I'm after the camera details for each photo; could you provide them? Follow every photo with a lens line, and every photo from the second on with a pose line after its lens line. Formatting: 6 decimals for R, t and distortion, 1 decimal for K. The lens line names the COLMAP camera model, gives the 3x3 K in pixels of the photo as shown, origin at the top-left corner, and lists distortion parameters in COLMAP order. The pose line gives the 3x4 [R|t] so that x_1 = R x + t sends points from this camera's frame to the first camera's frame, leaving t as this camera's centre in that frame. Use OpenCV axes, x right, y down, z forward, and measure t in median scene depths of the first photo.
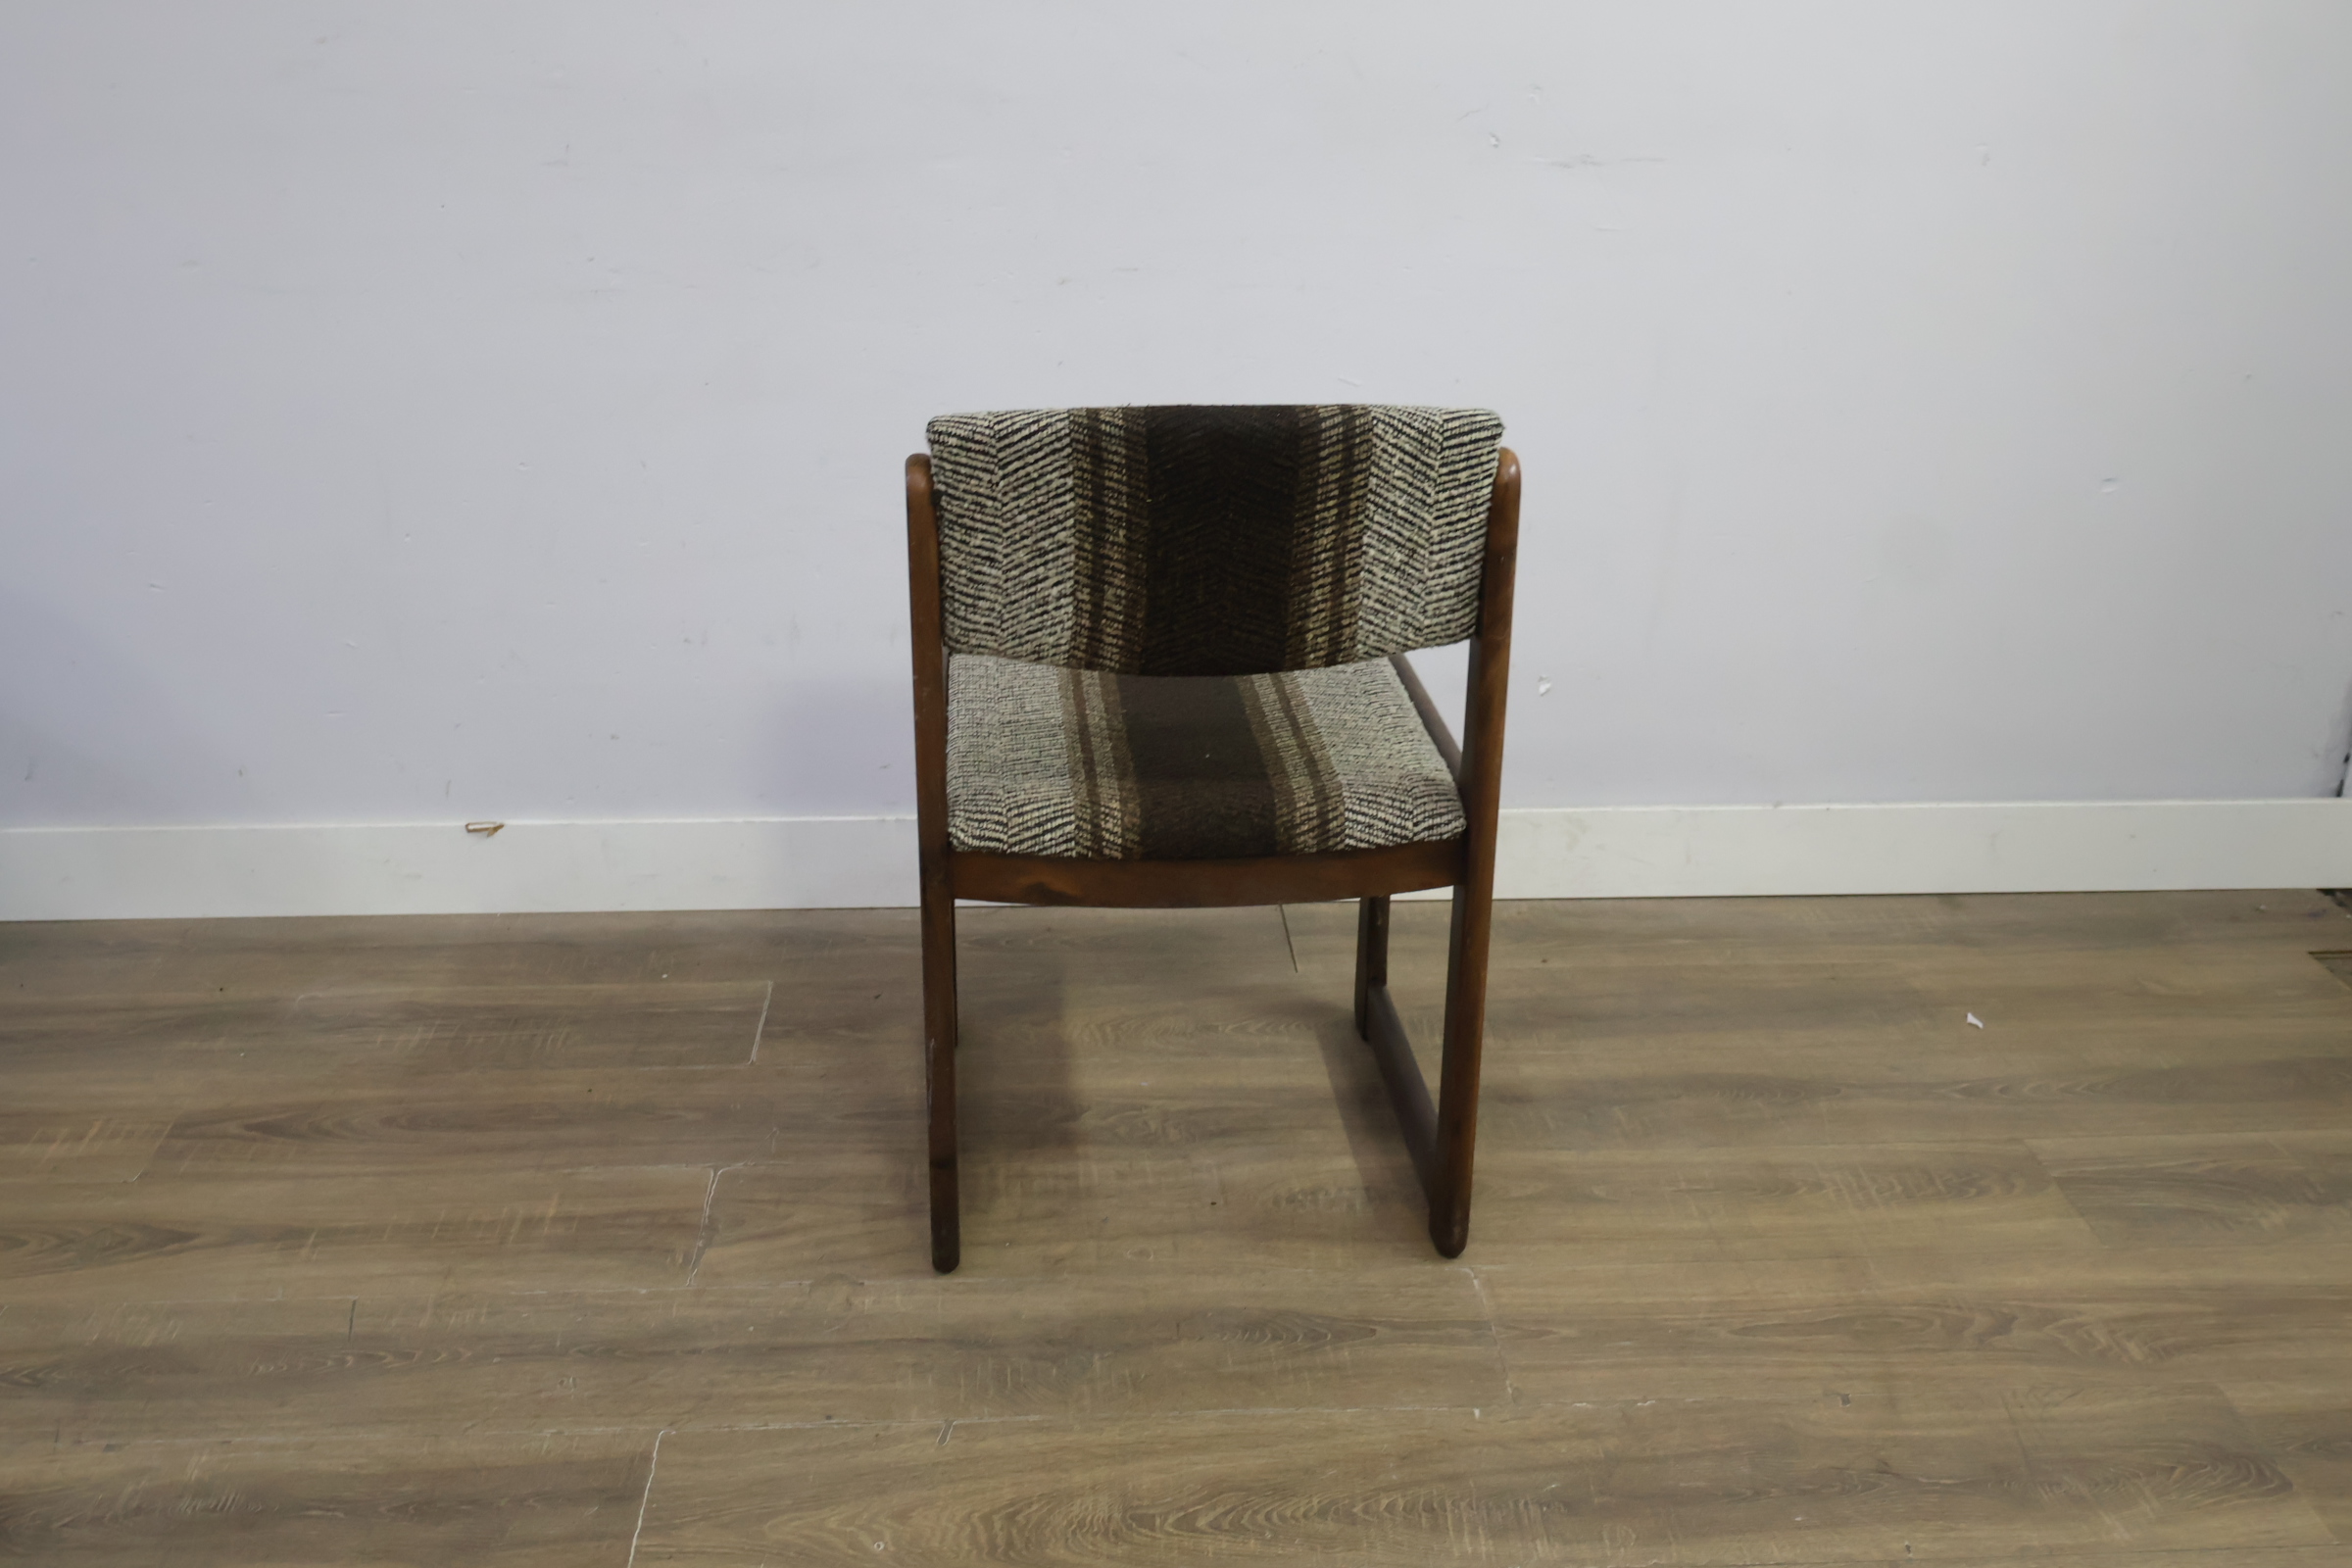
lens RADIAL K [[2231.3, 0, 1174.7], [0, 2231.3, 773.3], [0, 0, 1]] dist [0.013395, 0.000000]
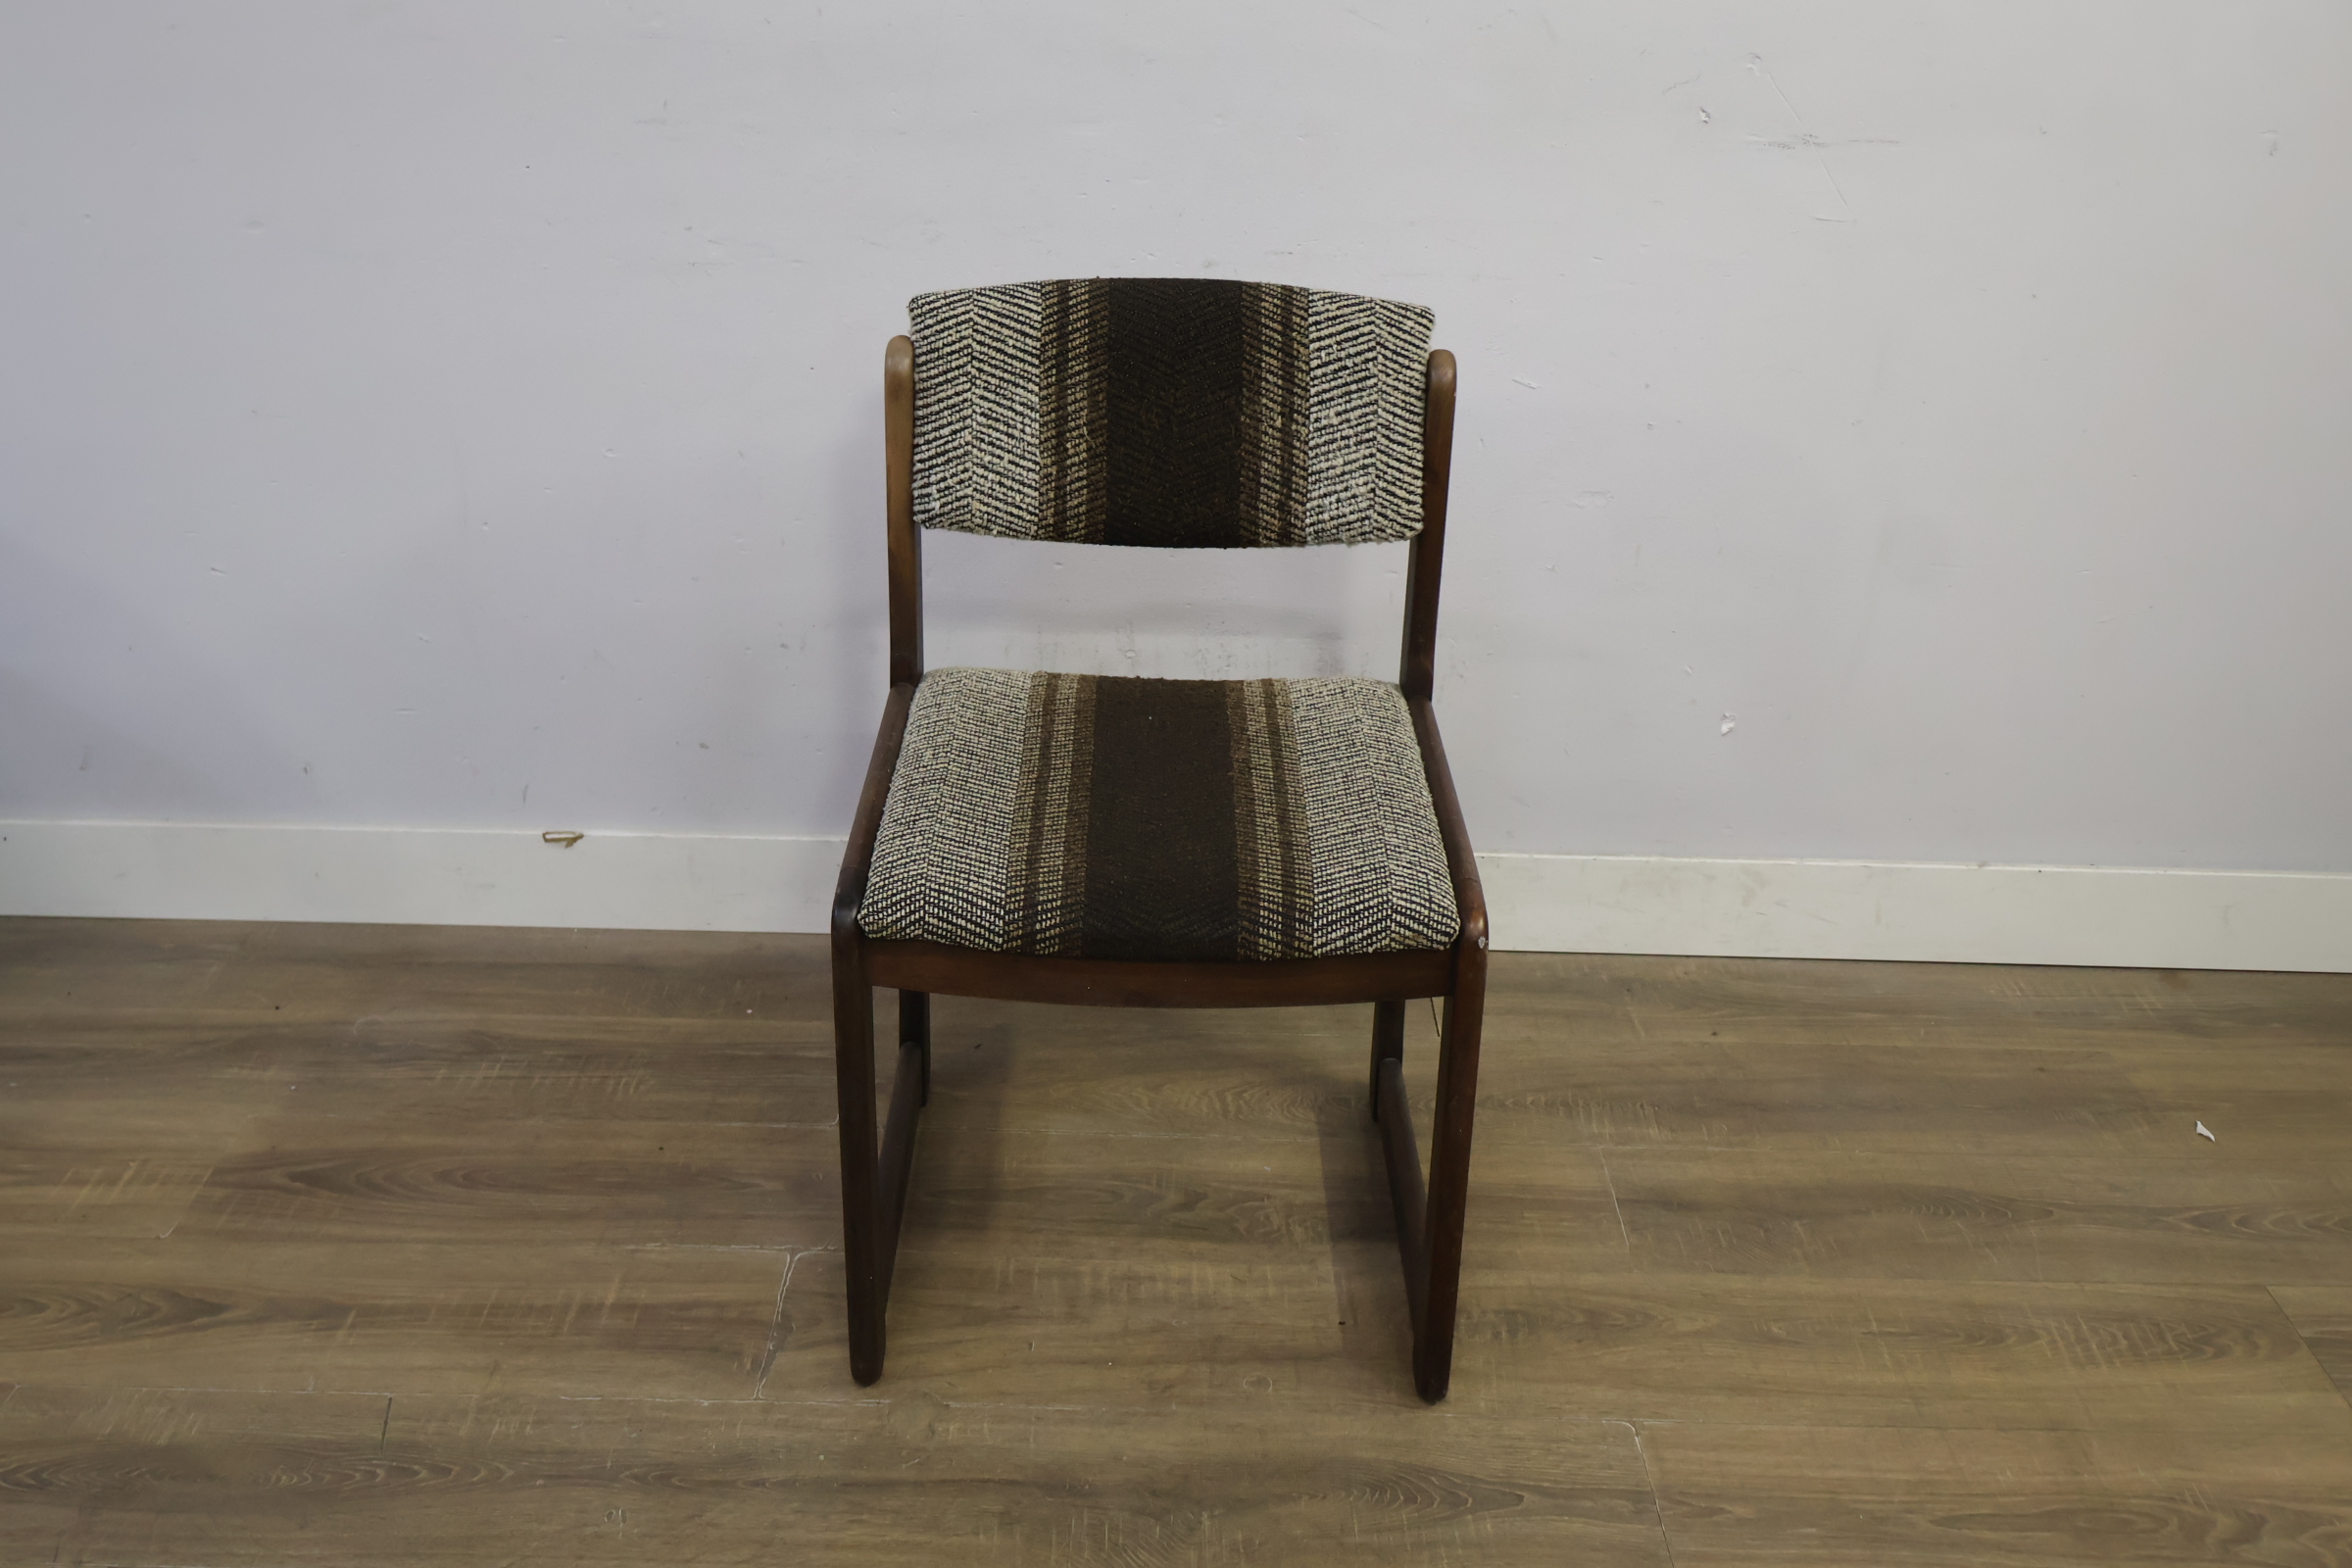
lens RADIAL K [[2231.3, 0, 1173.7], [0, 2231.3, 776.4], [0, 0, 1]] dist [0.013395, 0.000000]
pose [[0.997907, 0.038294, -0.052117, -0.011523], [-0.036047, 0.998408, 0.043393, -0.063353], [0.053695, -0.041424, 0.997698, 0.115372]]
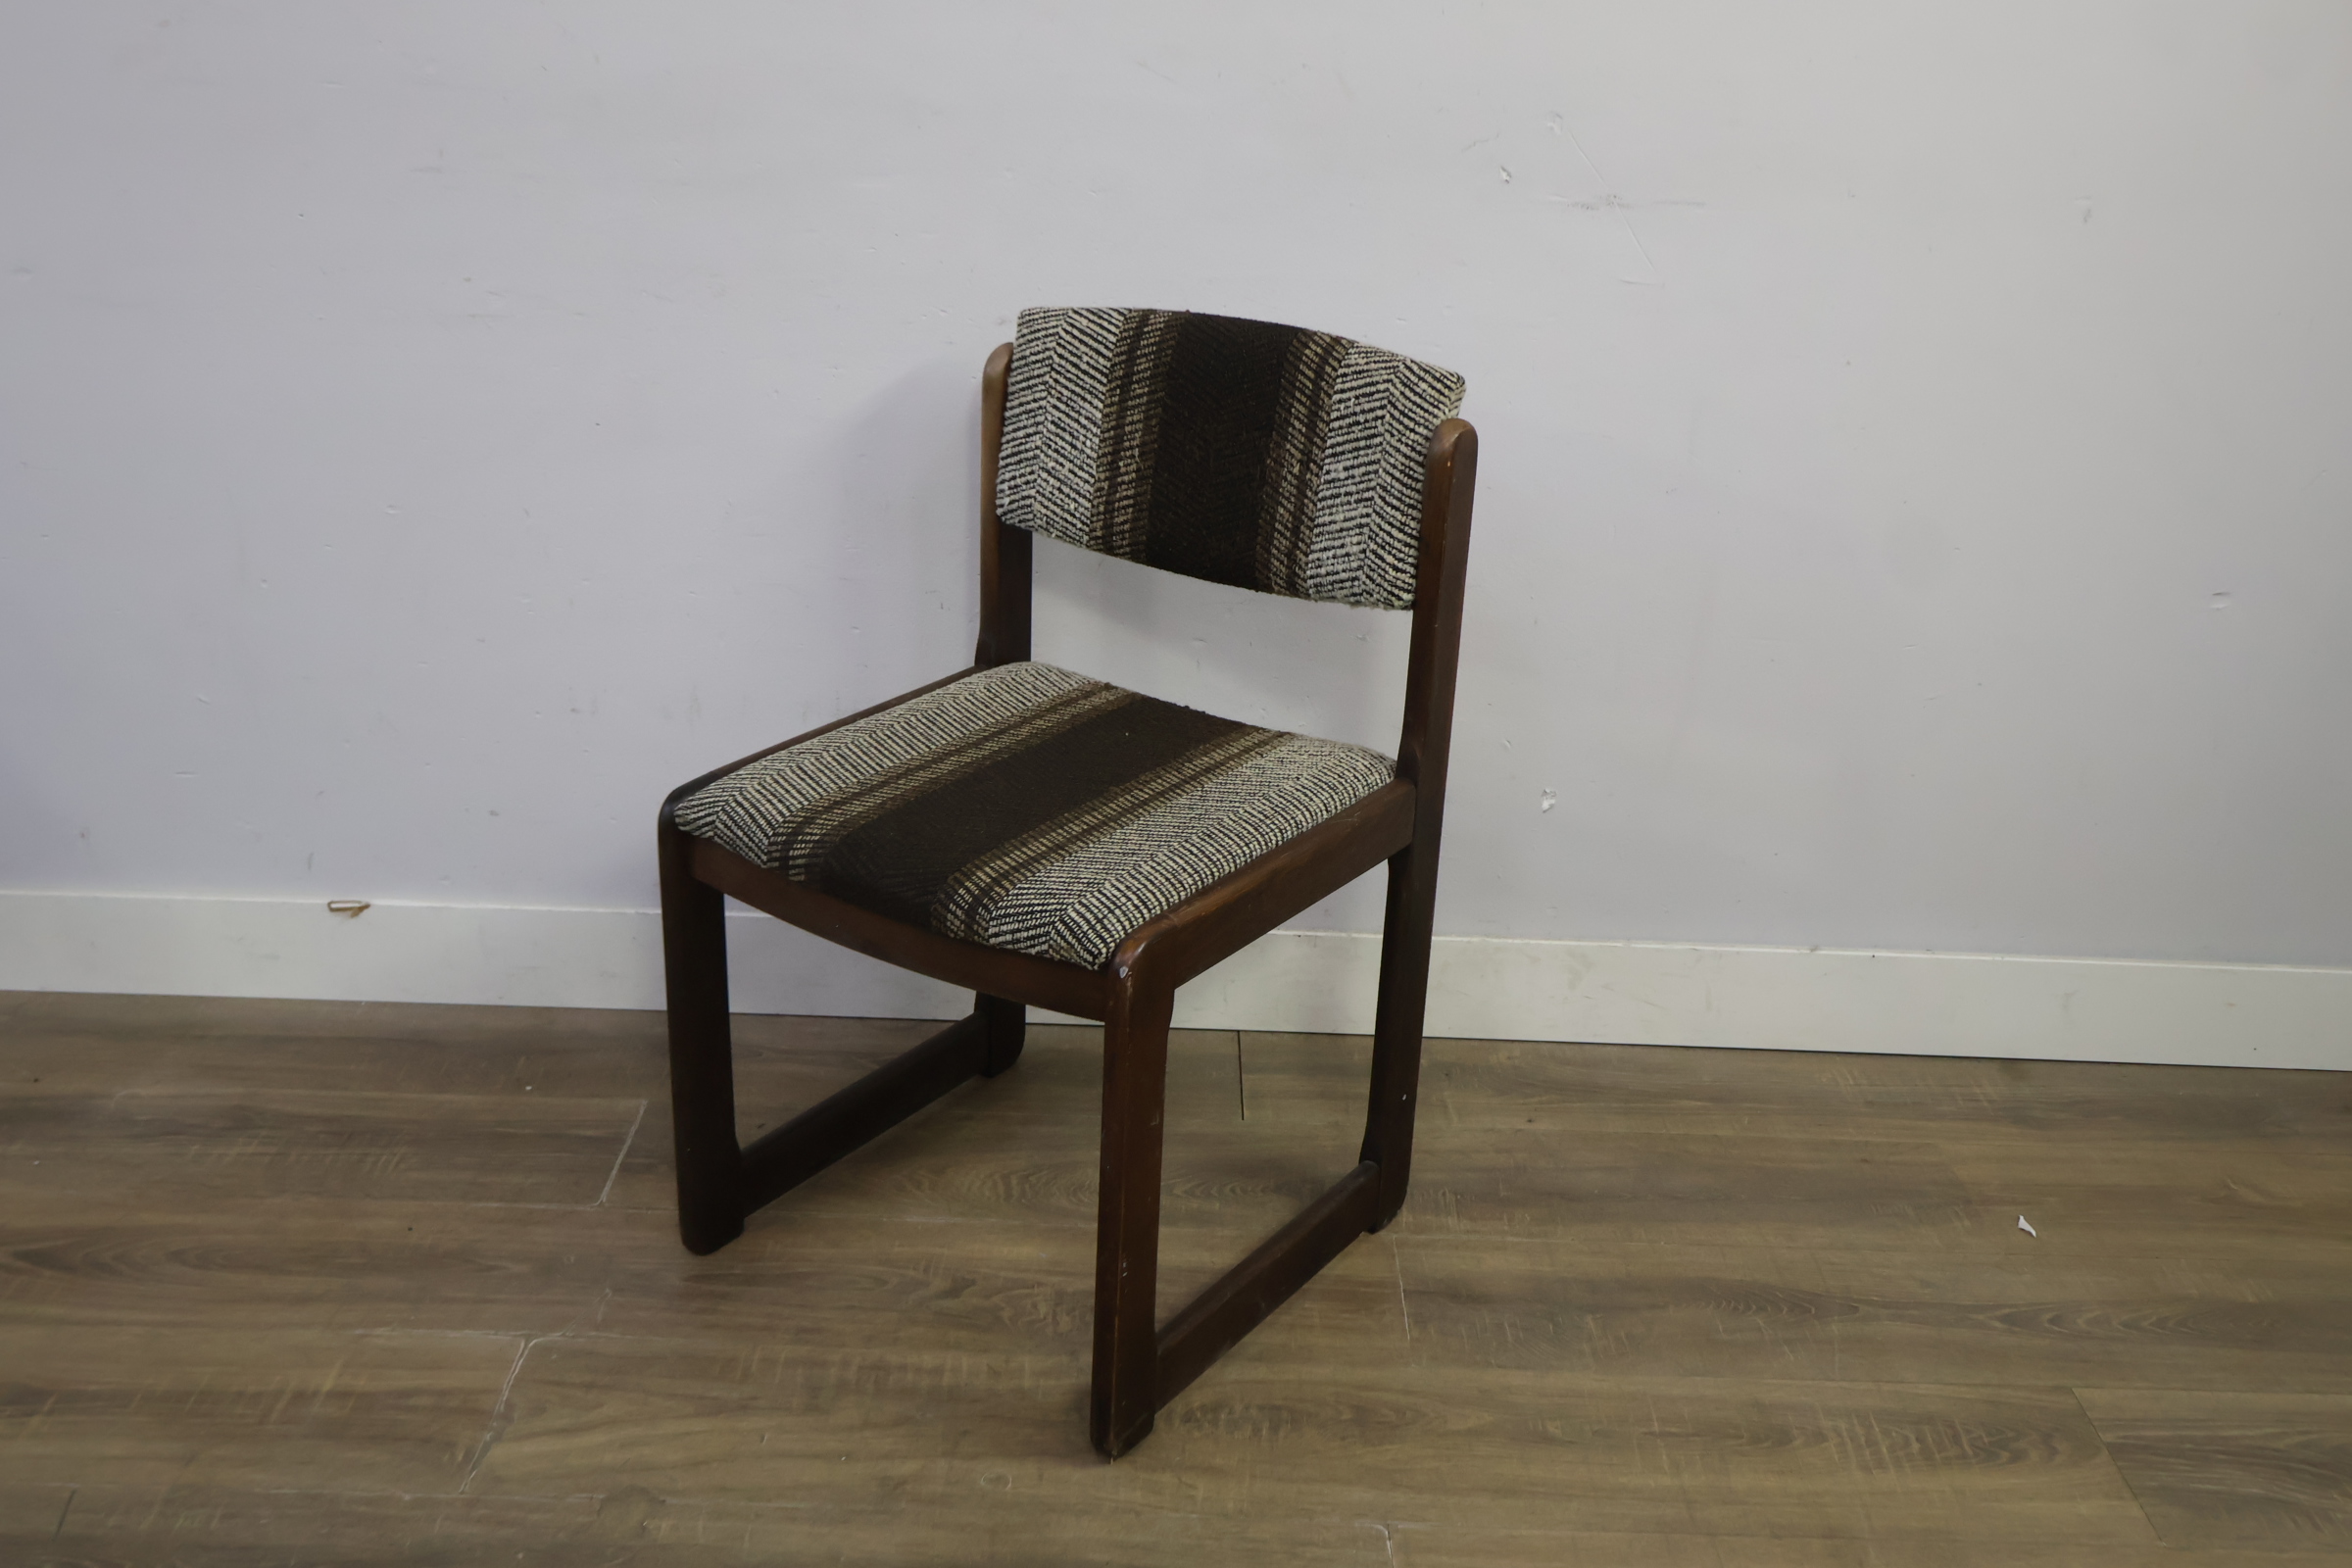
lens RADIAL K [[2231.3, 0, 1163.8], [0, 2231.3, 790.1], [0, 0, 1]] dist [0.013395, 0.000000]
pose [[0.997520, 0.045410, -0.053773, 0.079917], [-0.045210, 0.998965, 0.004931, -0.052575], [0.053942, -0.002488, 0.998541, 0.154805]]
